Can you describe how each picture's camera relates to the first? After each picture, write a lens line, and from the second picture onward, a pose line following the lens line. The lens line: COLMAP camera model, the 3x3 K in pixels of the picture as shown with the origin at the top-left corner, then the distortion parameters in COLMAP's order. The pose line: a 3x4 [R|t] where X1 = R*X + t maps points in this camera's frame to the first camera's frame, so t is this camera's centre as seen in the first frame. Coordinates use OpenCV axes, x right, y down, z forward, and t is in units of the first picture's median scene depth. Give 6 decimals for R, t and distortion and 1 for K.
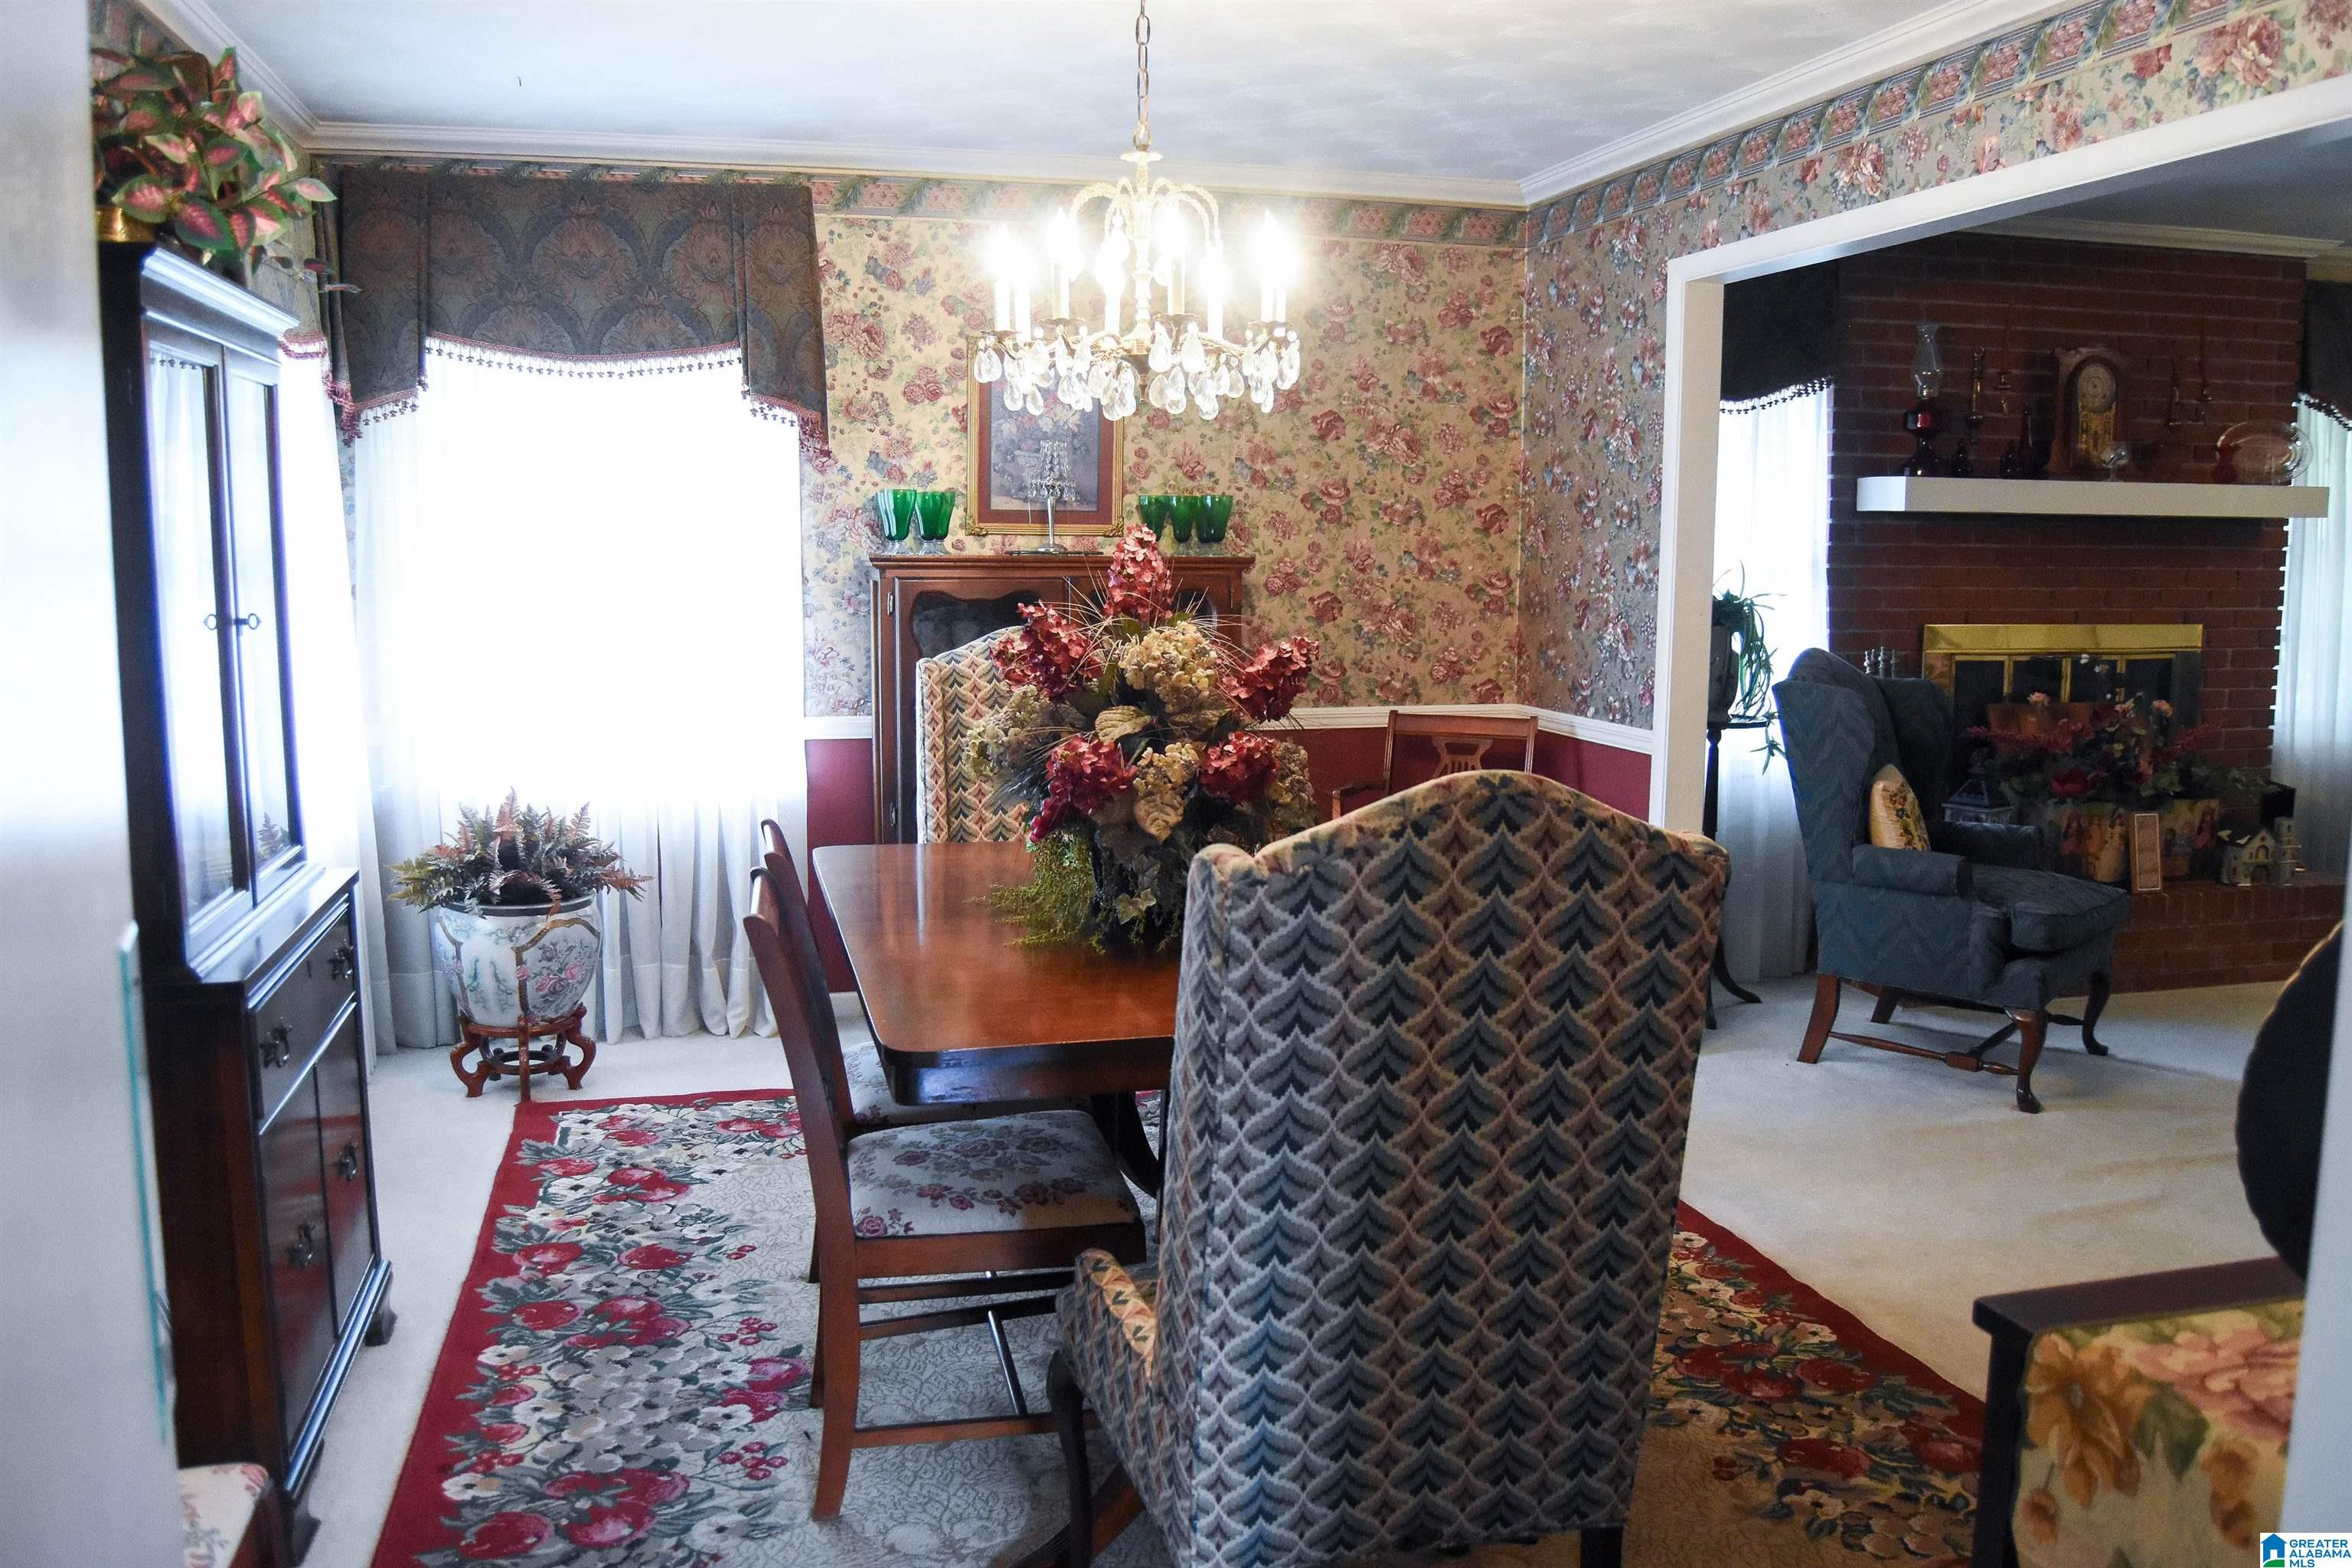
lens RADIAL K [[1843.0, 0, 1199.9], [0, 1843.0, 783.7], [0, 0, 1]] dist [-0.097911, 0.044486]
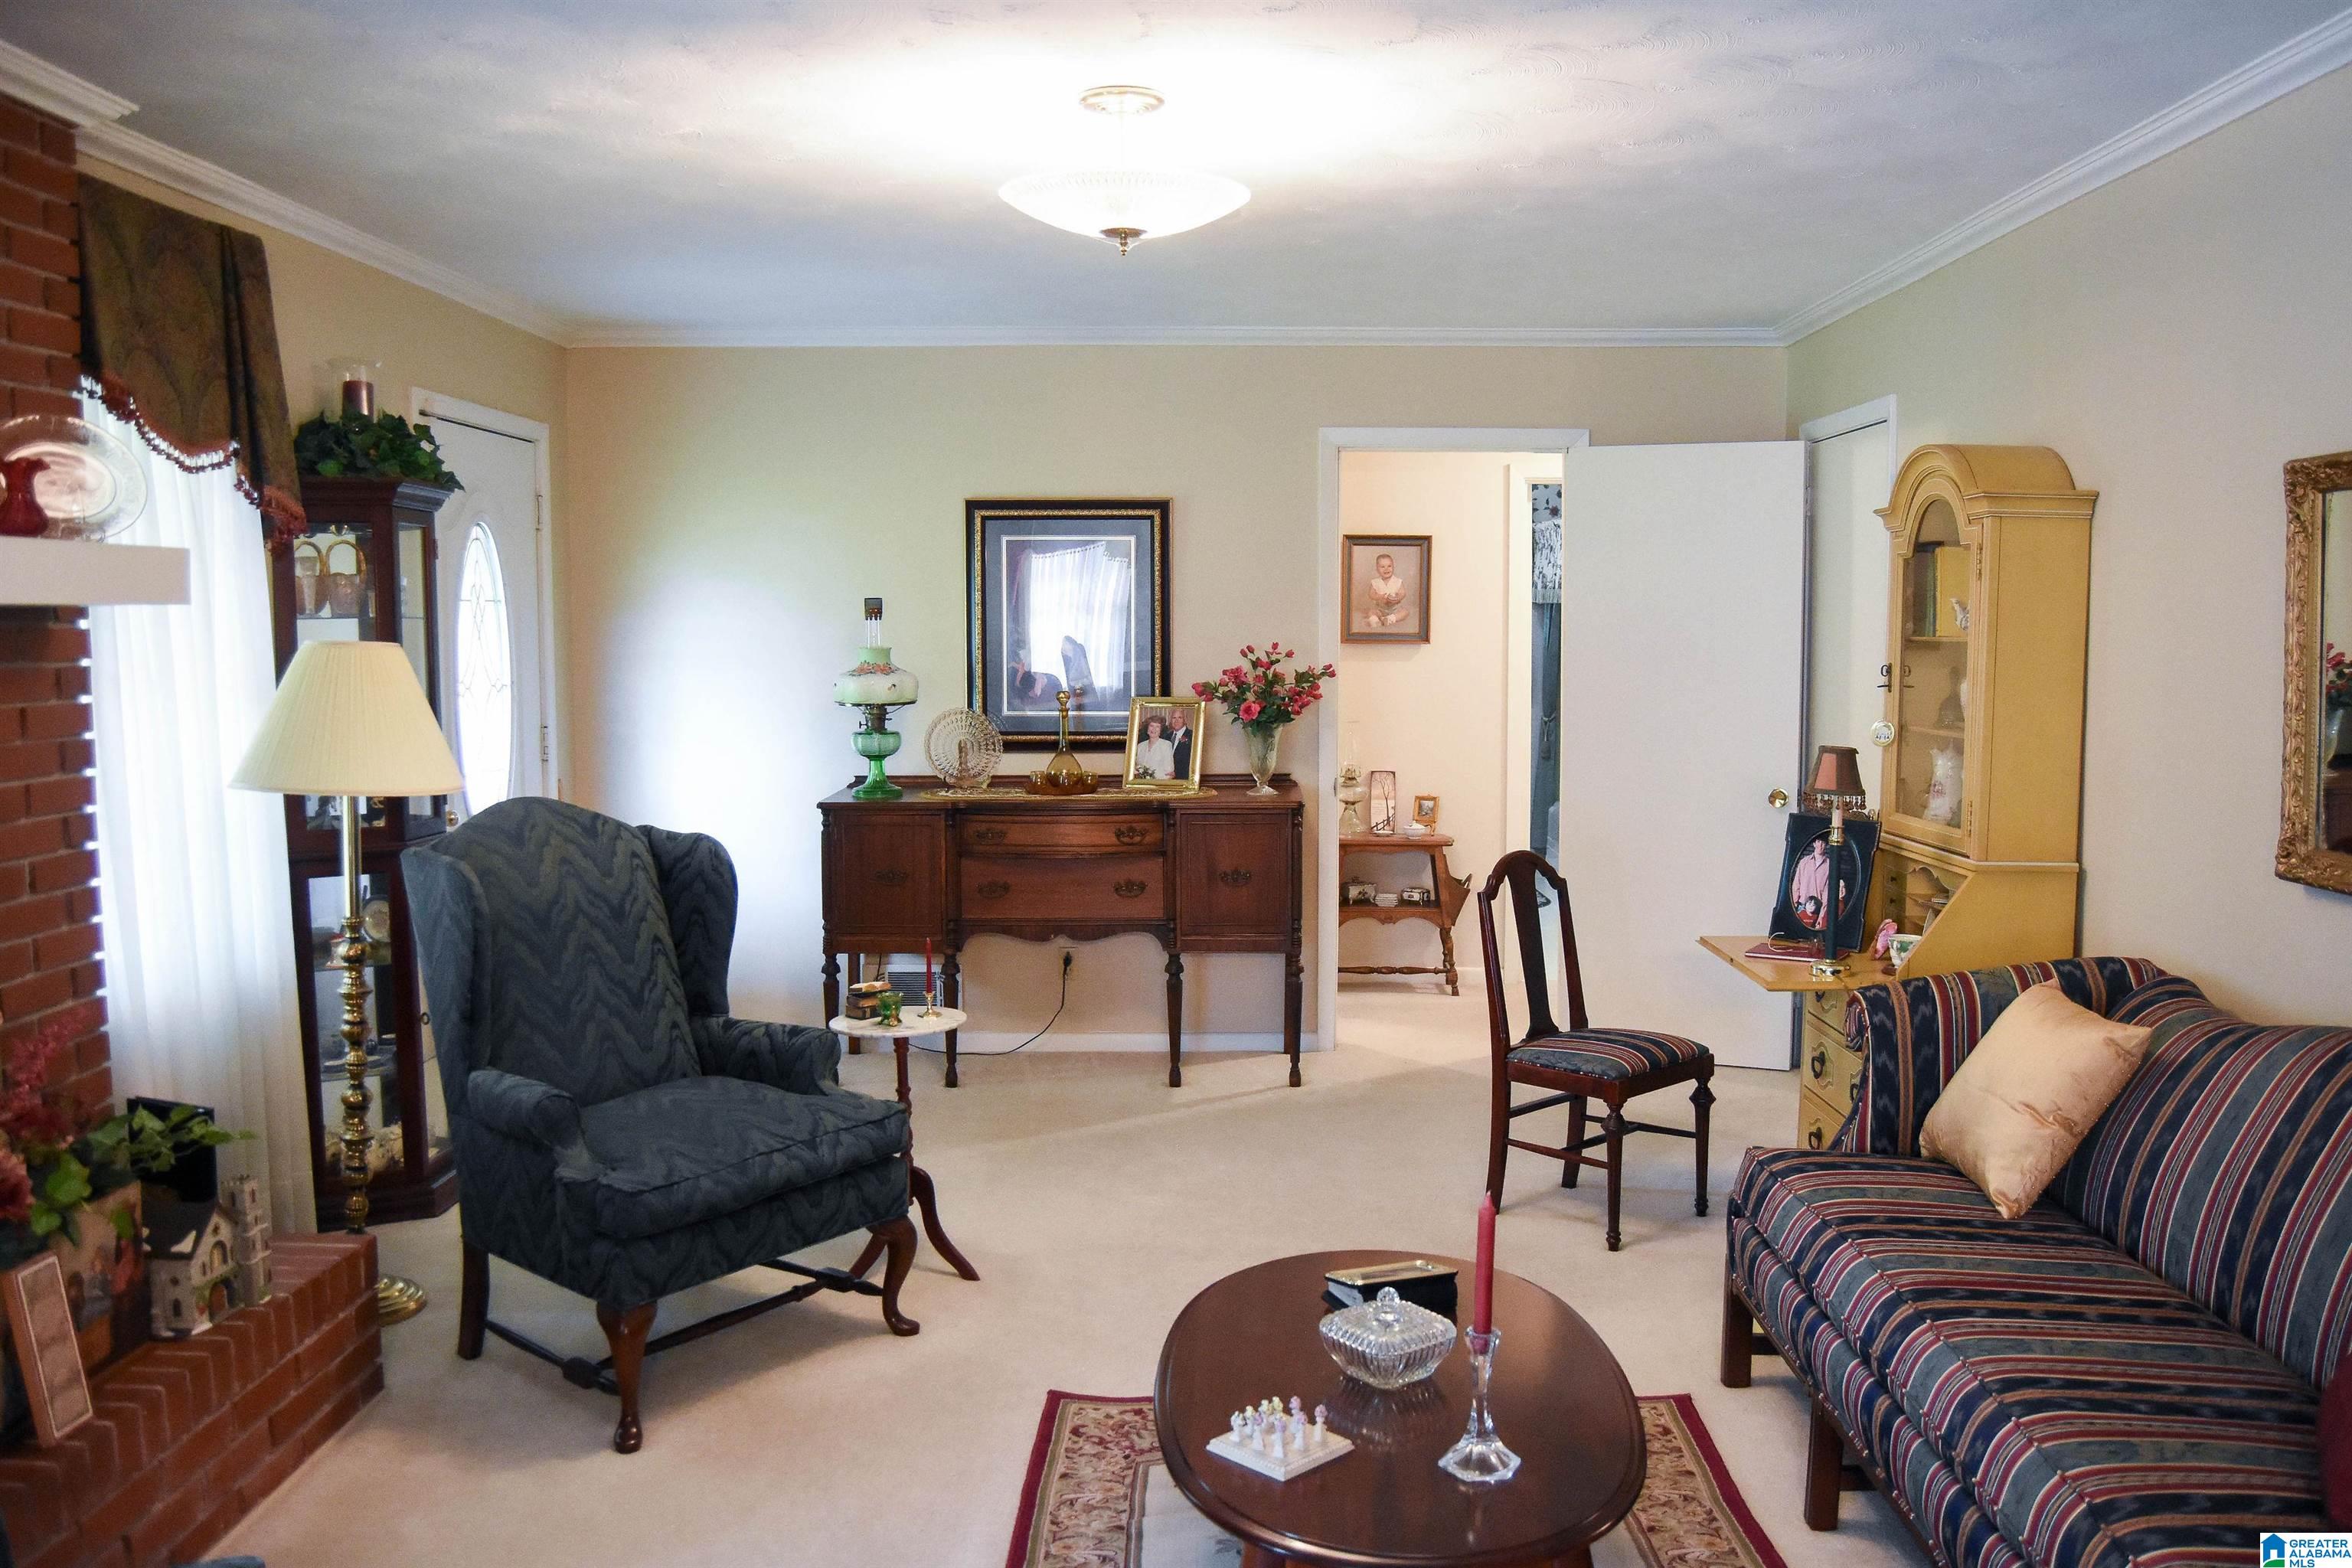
lens RADIAL K [[1930.7, 0, 1152.8], [0, 1930.7, 785.4], [0, 0, 1]] dist [-0.093343, 0.039107]
pose [[0.275029, -0.080185, 0.958086, 0.154827], [0.134982, 0.989866, 0.044097, -0.077731], [-0.951913, 0.117197, 0.283066, 0.547733]]
